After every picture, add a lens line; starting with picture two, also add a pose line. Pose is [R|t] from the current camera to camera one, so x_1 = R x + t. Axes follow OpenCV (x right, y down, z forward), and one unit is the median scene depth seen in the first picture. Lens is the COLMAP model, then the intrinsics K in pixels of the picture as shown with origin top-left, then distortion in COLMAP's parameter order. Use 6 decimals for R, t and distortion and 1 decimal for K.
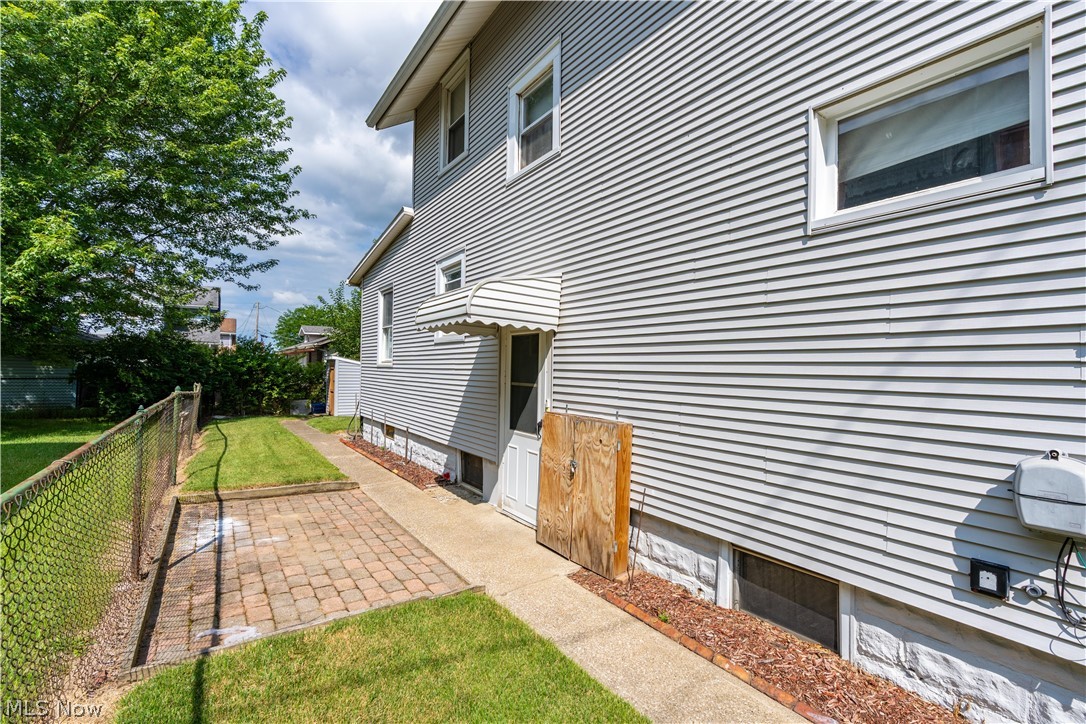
lens RADIAL K [[485.5, 0, 542.4], [0, 485.5, 358.3], [0, 0, 1]] dist [-0.008305, 0.003937]
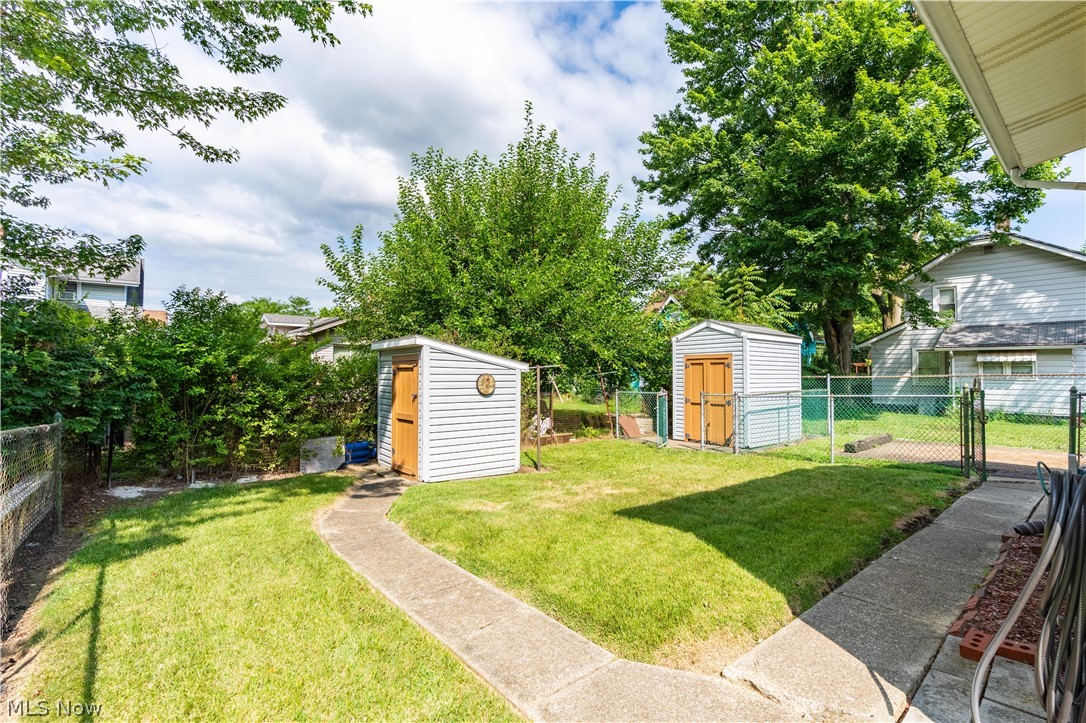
lens RADIAL K [[485.5, 0, 545.1], [0, 485.5, 360.3], [0, 0, 1]] dist [-0.008305, 0.003937]
pose [[0.993420, -0.012302, 0.113862, -0.364502], [0.013001, 0.999901, -0.005395, 0.019359], [-0.113785, 0.006840, 0.993482, 0.556977]]
